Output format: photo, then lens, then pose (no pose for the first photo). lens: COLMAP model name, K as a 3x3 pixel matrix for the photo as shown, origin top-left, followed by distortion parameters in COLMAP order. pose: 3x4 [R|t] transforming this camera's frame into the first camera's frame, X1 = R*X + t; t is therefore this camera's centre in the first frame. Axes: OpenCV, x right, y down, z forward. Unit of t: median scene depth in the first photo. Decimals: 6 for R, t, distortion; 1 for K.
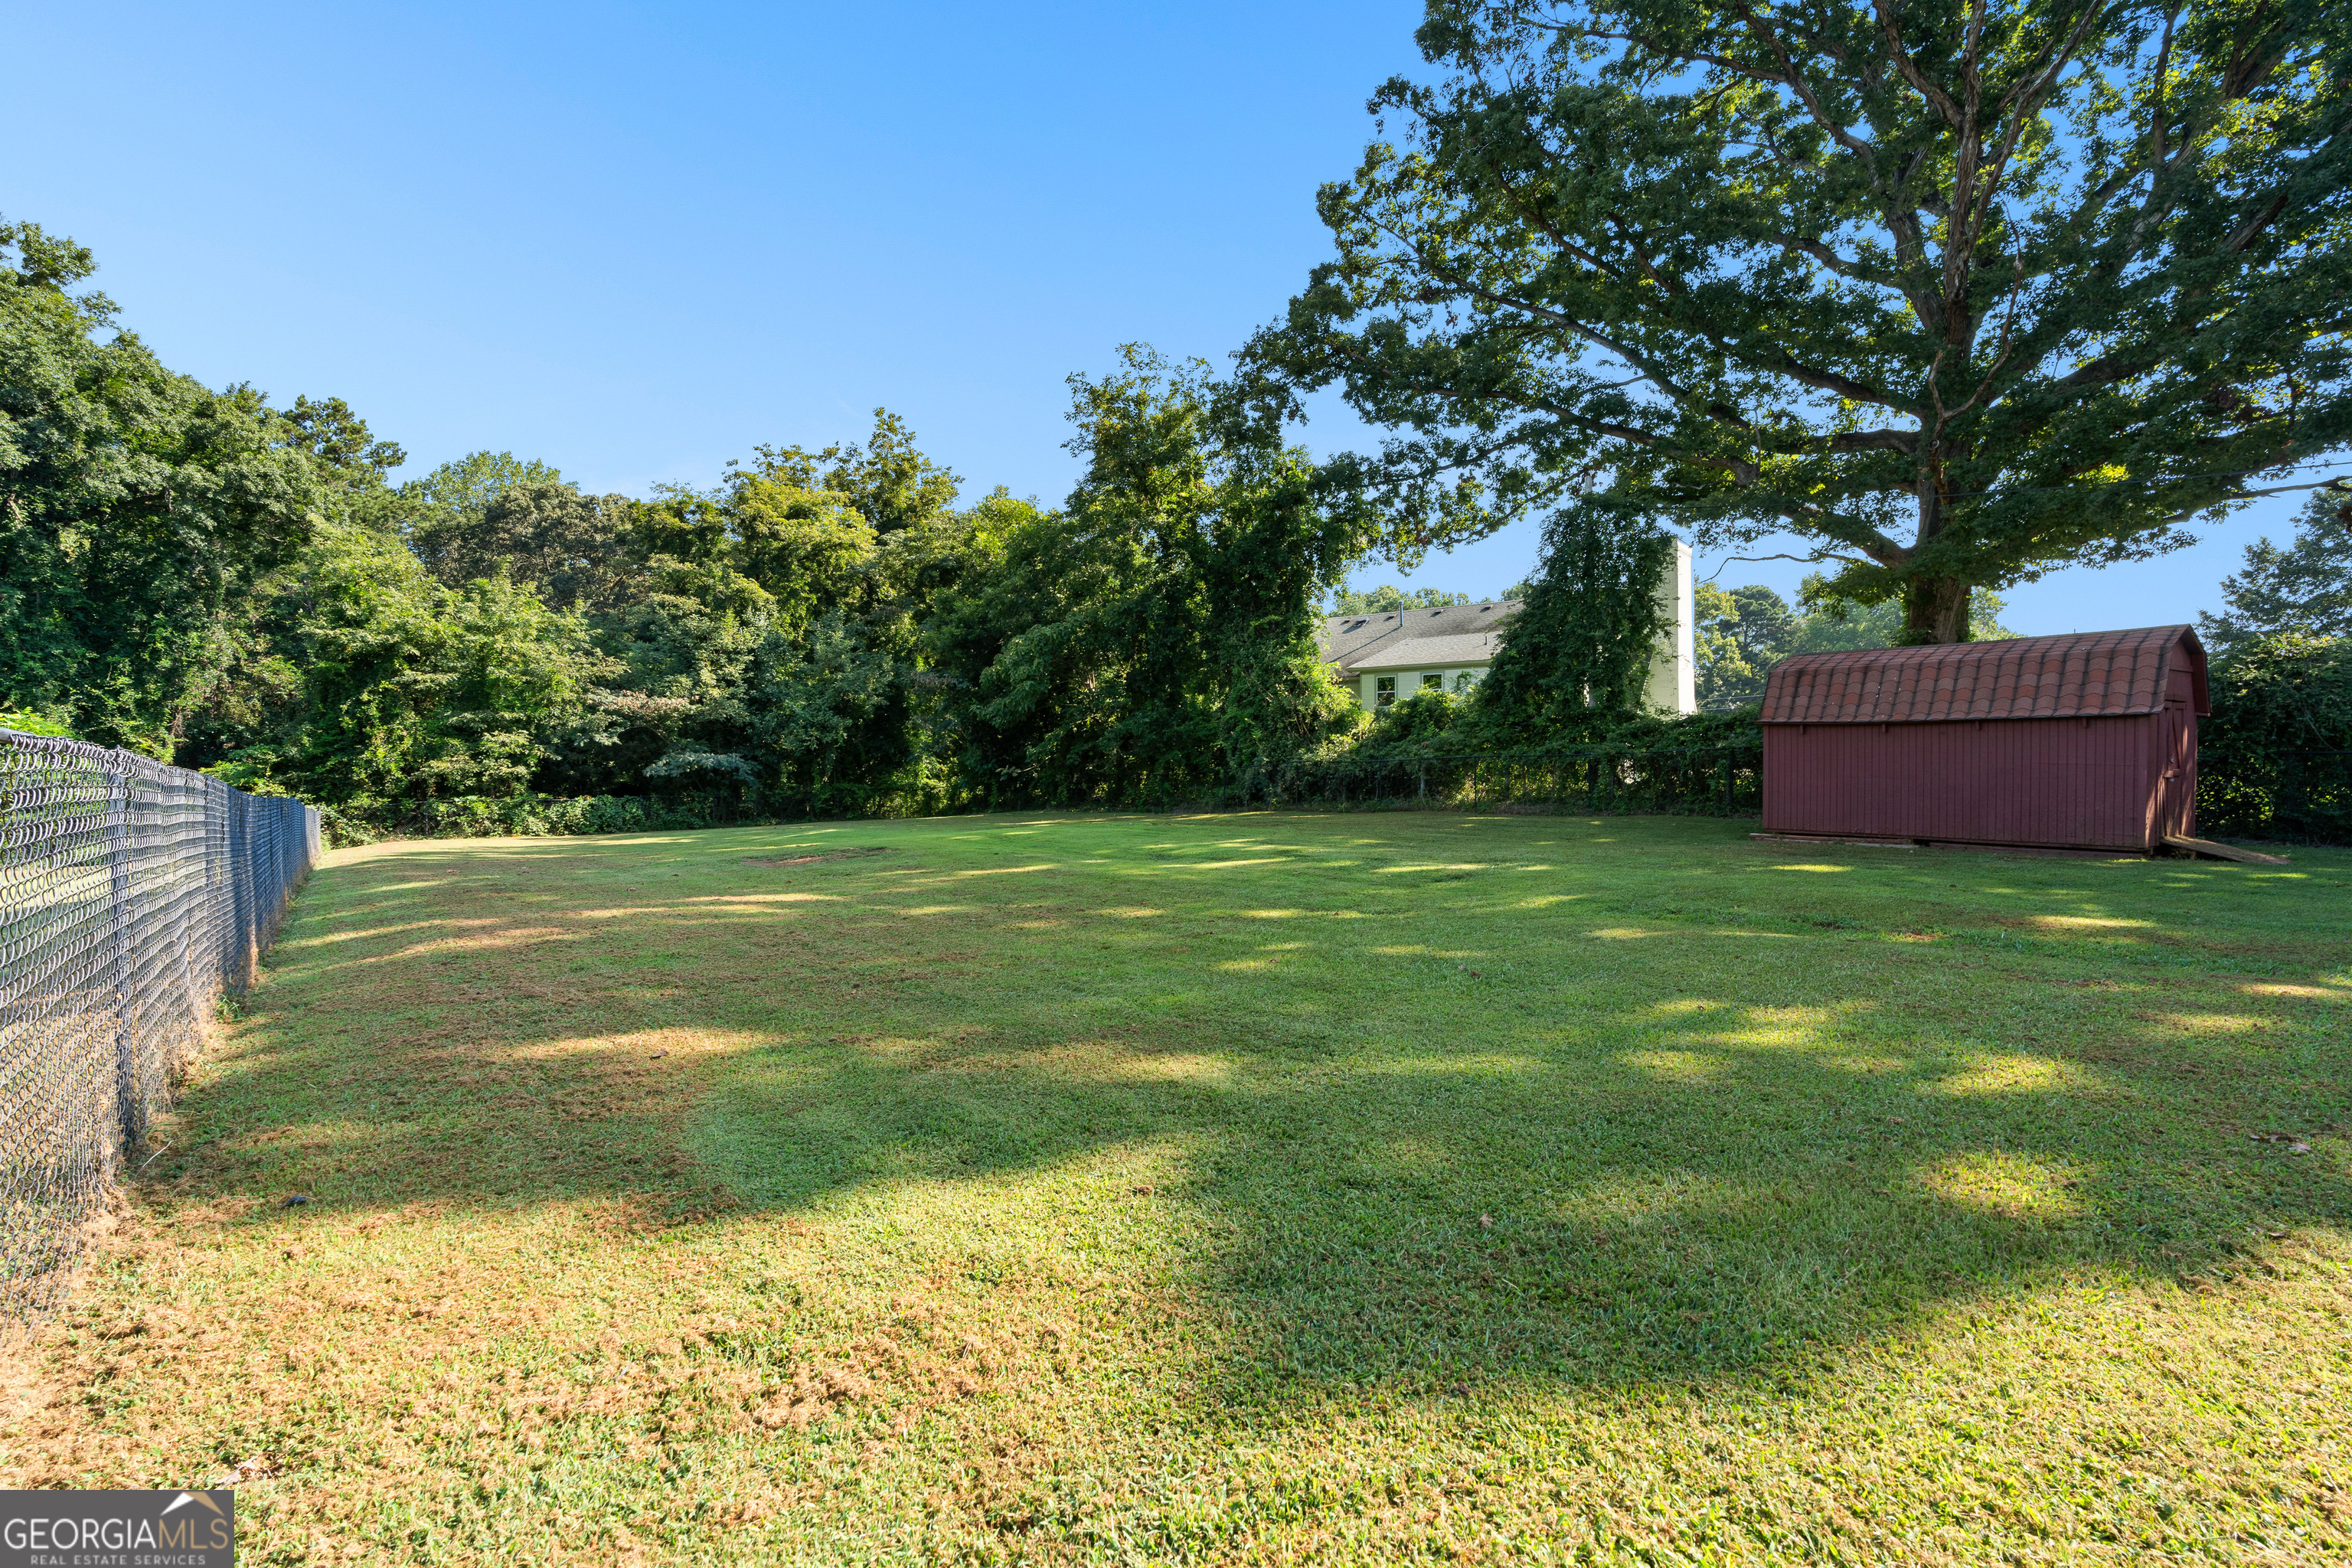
lens RADIAL K [[1054.3, 0, 1171.1], [0, 1054.3, 780.8], [0, 0, 1]] dist [-0.013046, 0.005107]
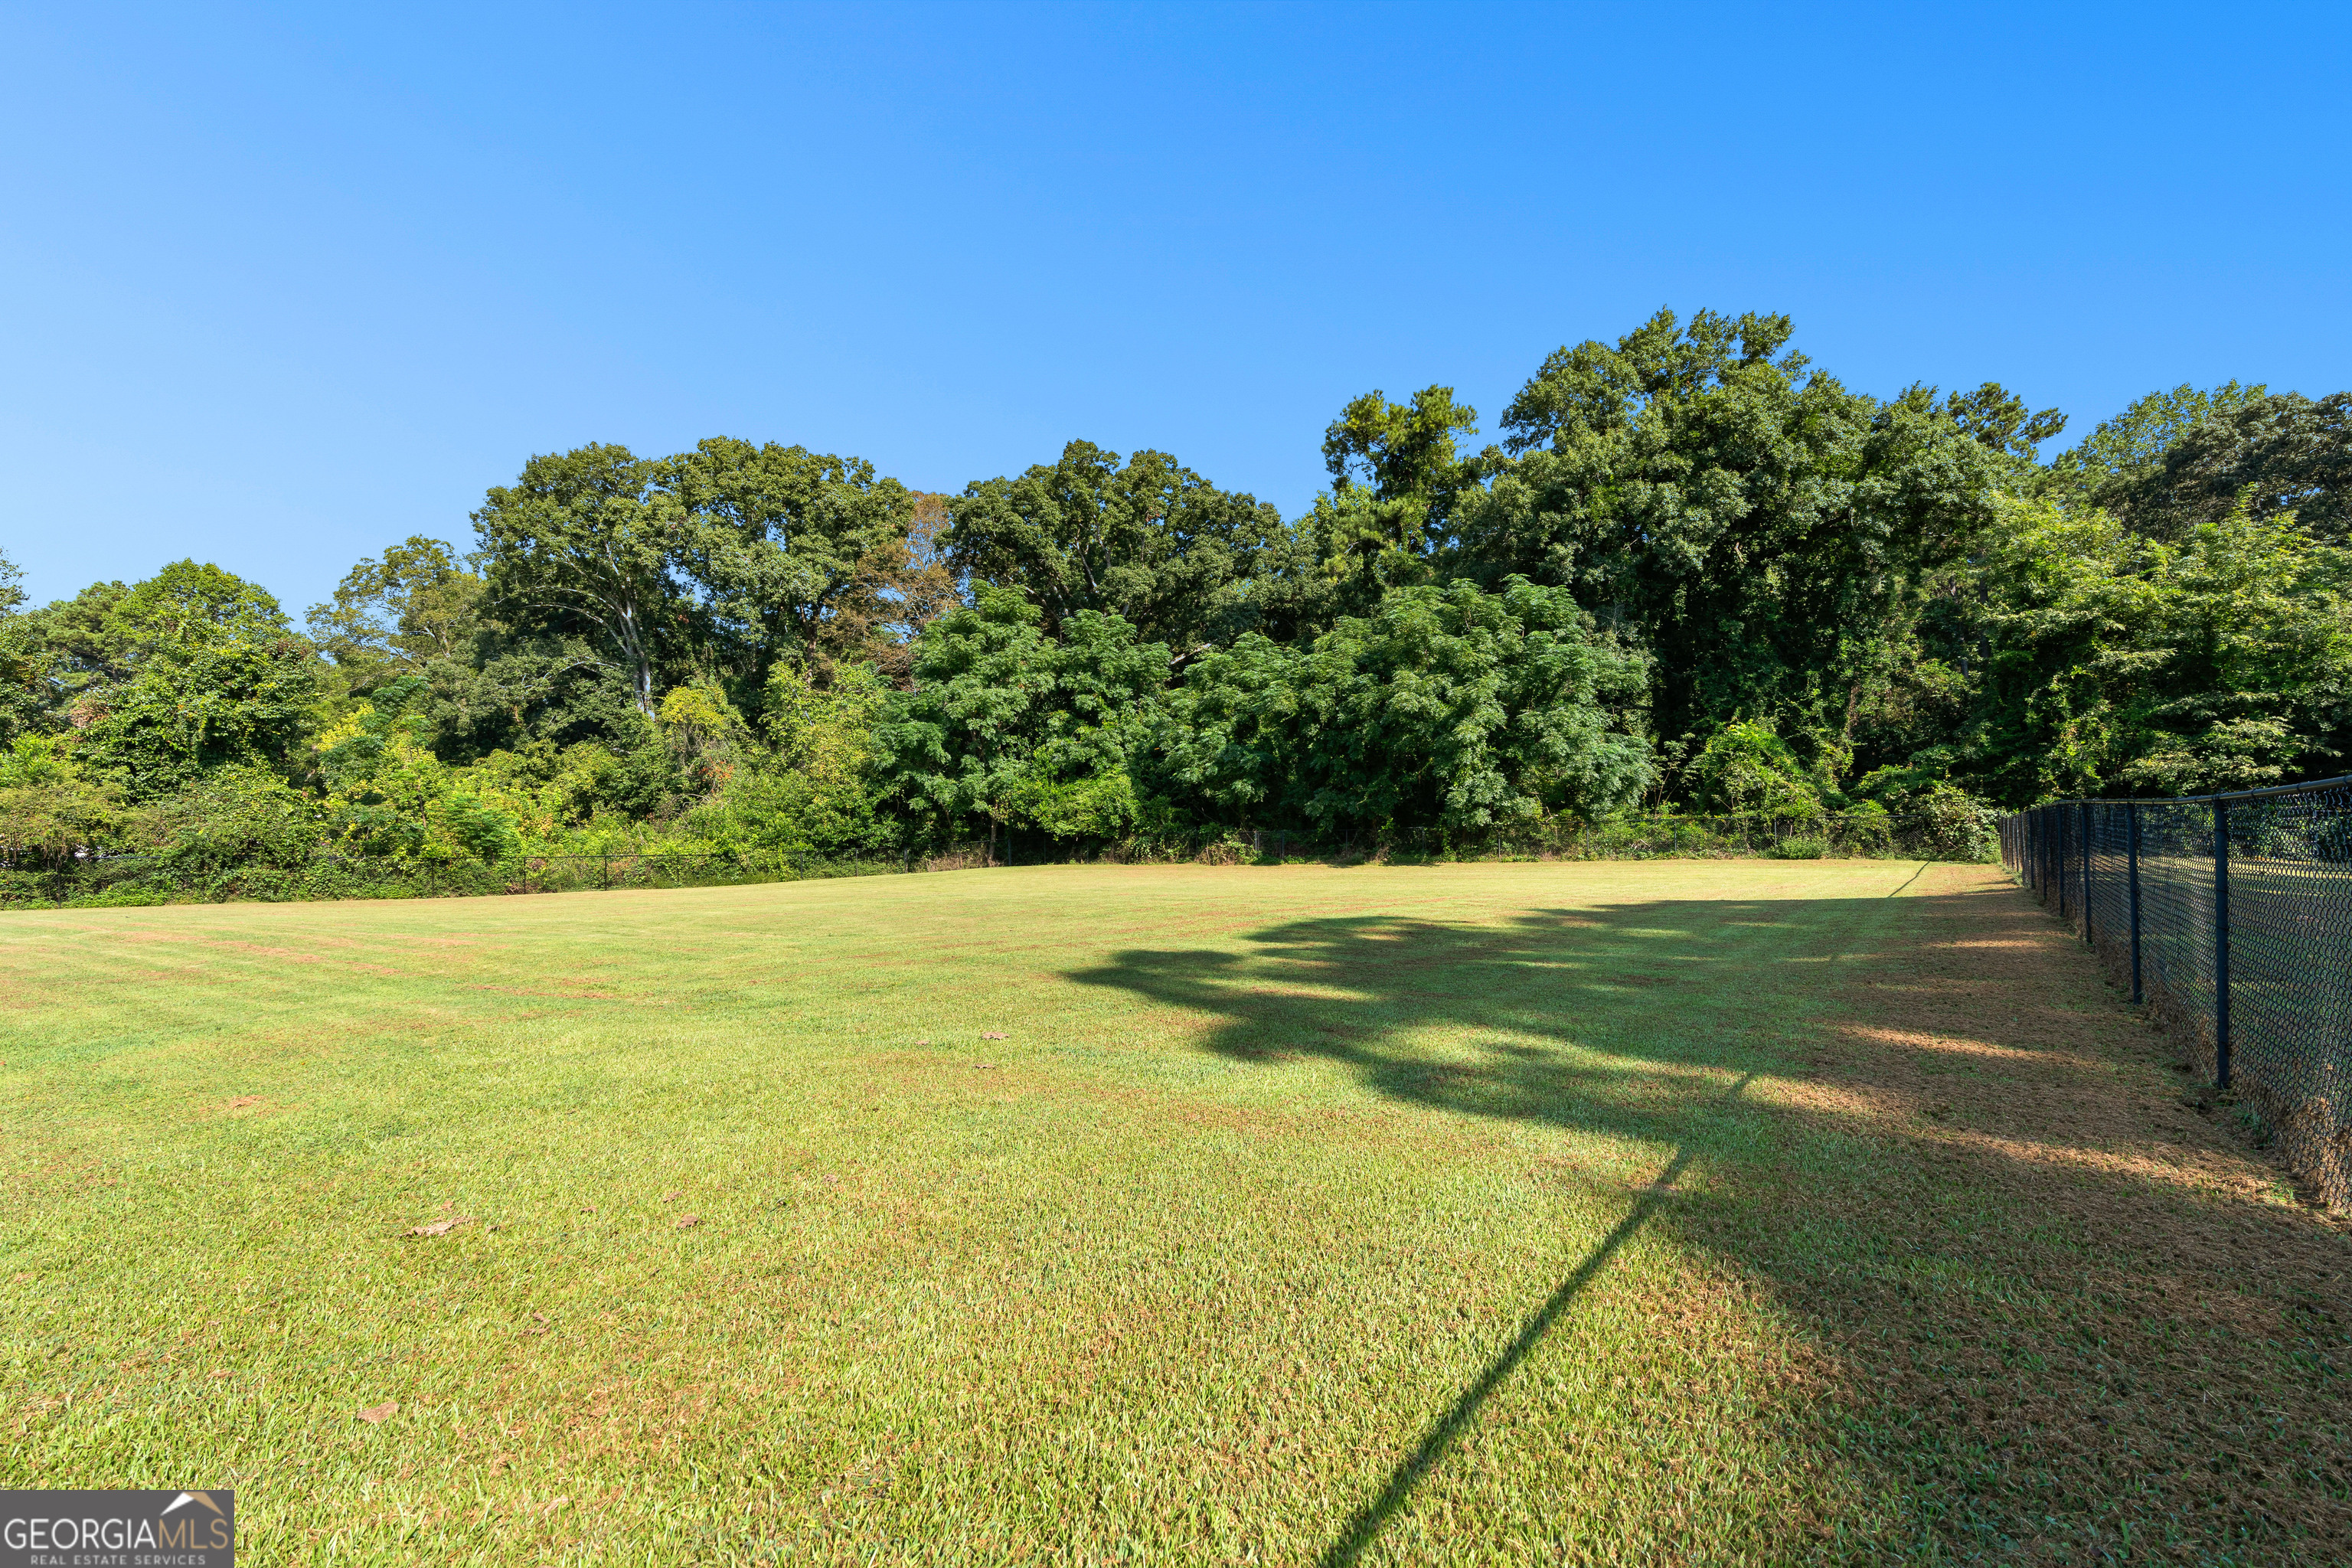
lens RADIAL K [[1054.3, 0, 1176.6], [0, 1054.3, 778.7], [0, 0, 1]] dist [-0.013046, 0.005107]
pose [[0.255773, -0.002395, -0.966734, -0.108264], [-0.003676, 0.999987, -0.003450, 0.001903], [0.966730, 0.004436, 0.255761, 0.071007]]
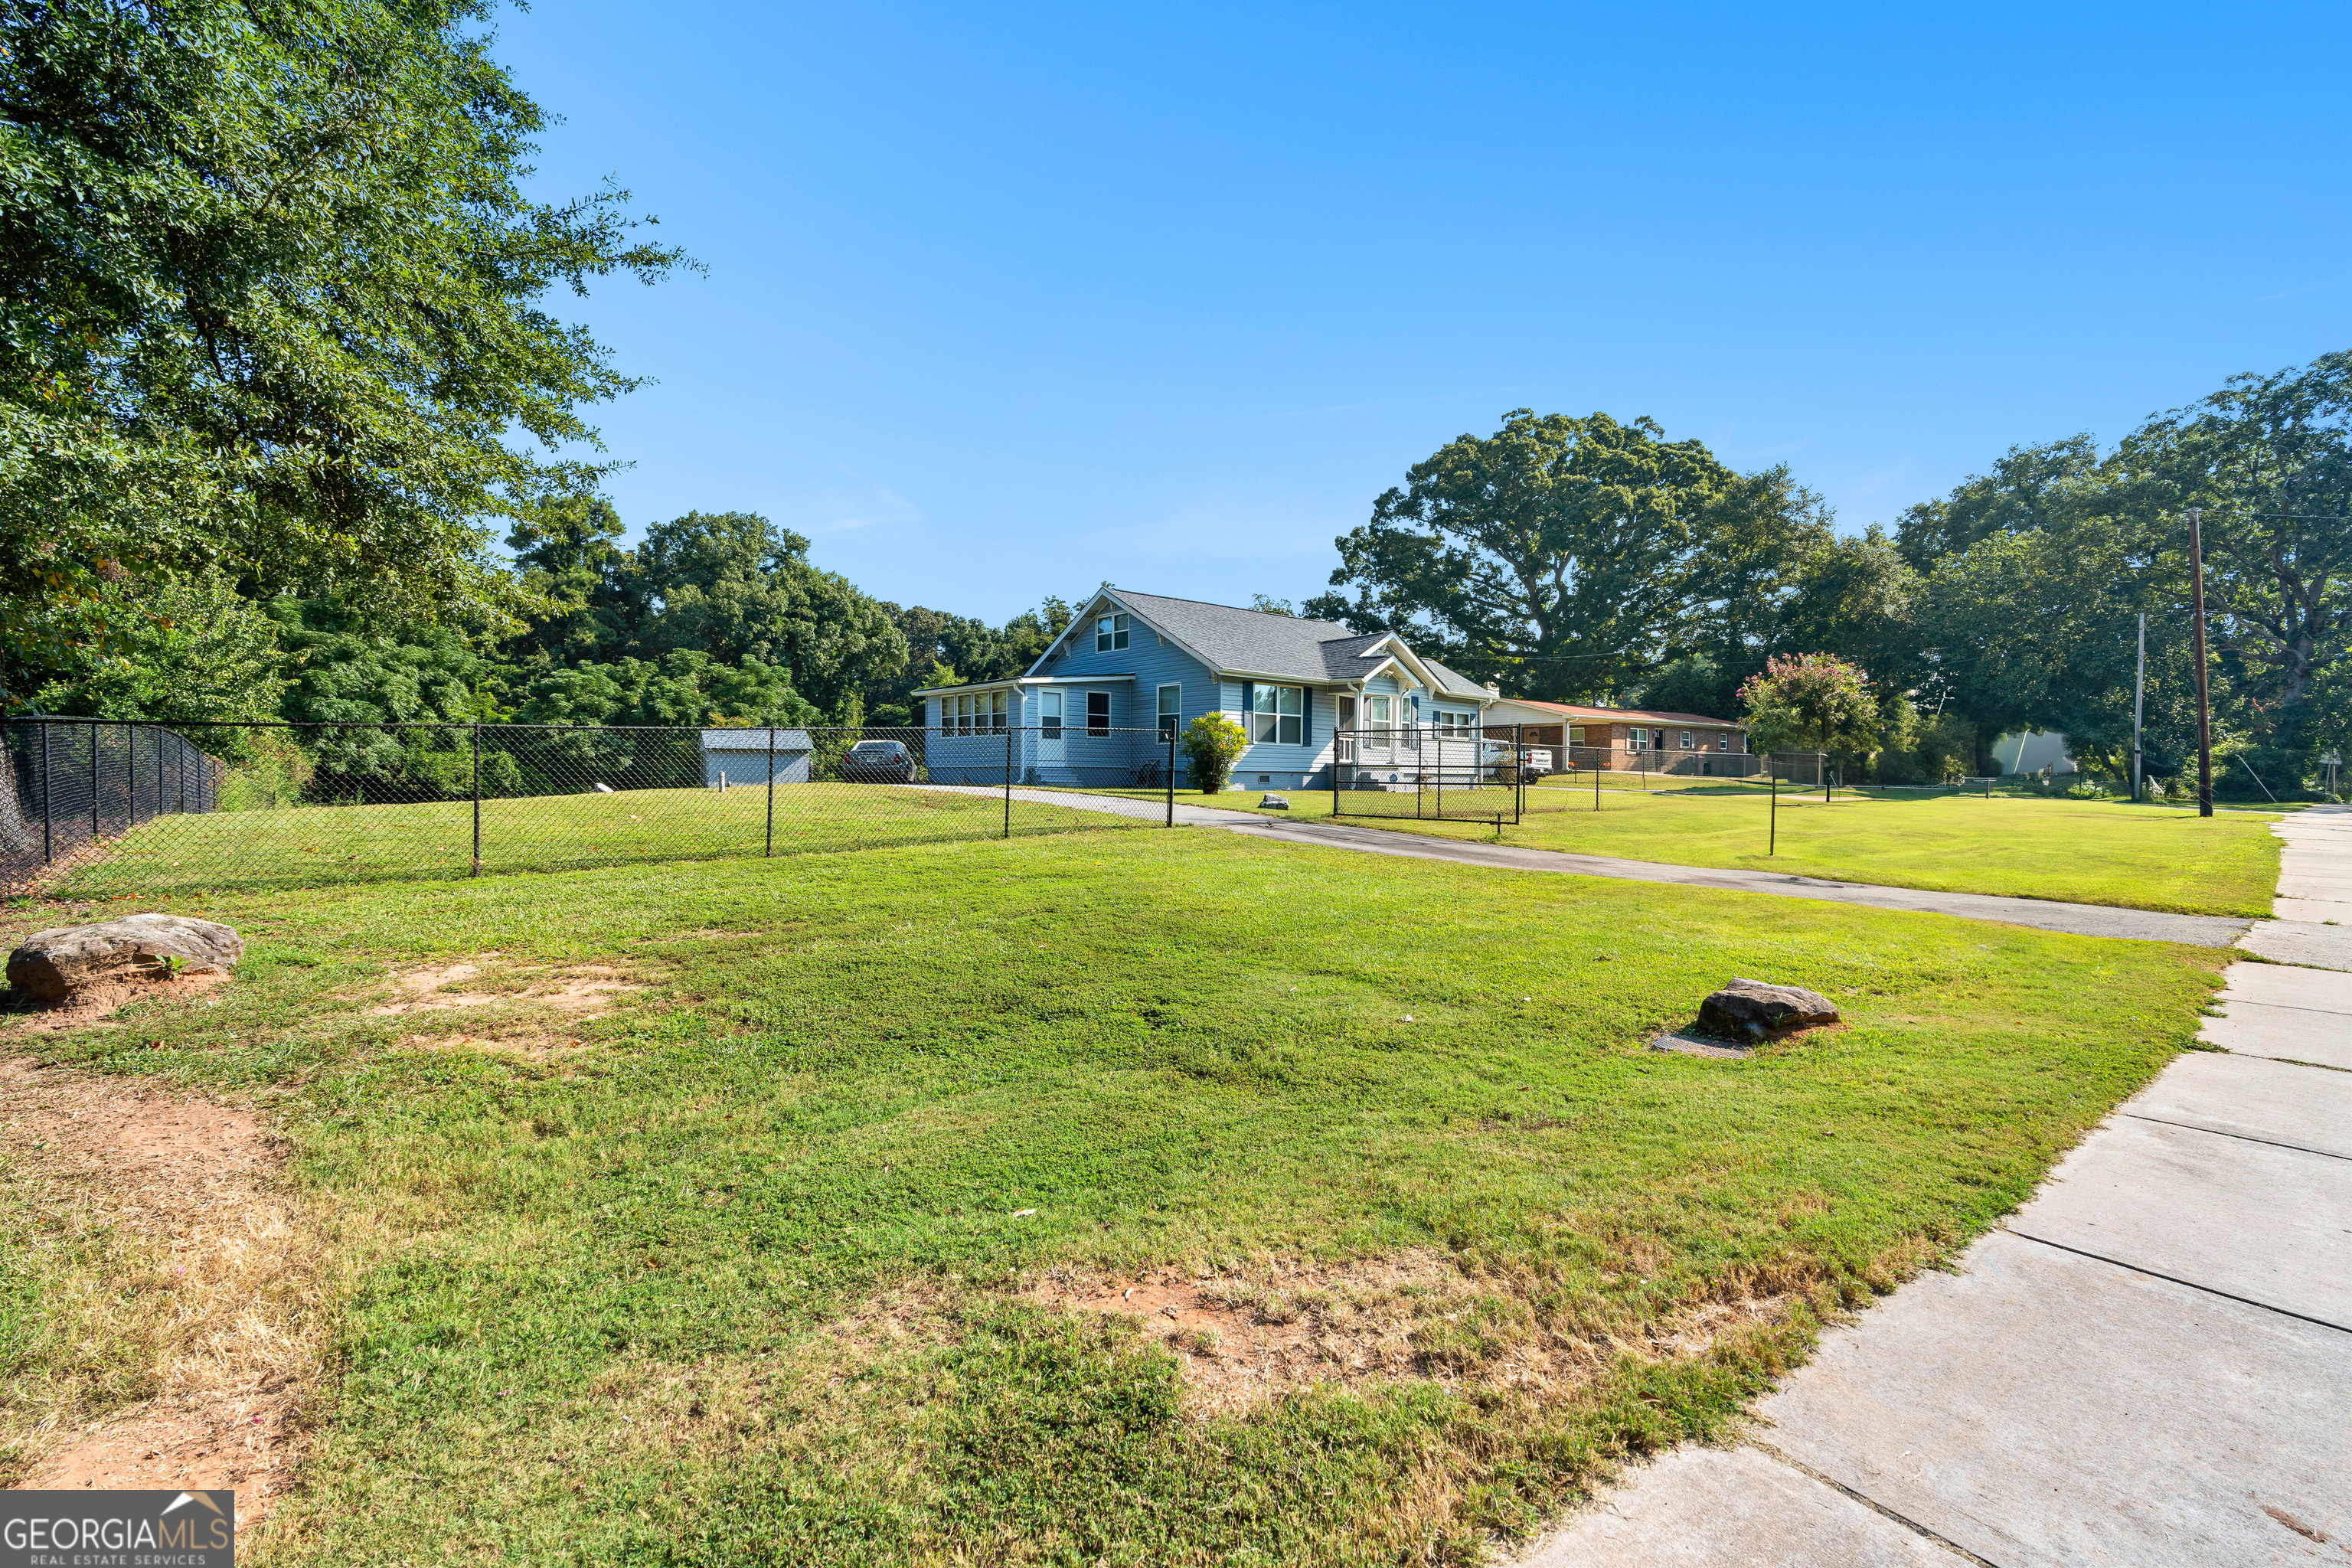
lens RADIAL K [[1054.3, 0, 1178.0], [0, 1054.3, 780.6], [0, 0, 1]] dist [-0.013046, 0.005107]
pose [[0.999946, 0.010133, 0.002256, -0.222759], [-0.010103, 0.999863, -0.013129, 0.054222], [-0.002389, 0.013105, 0.999911, -1.394903]]
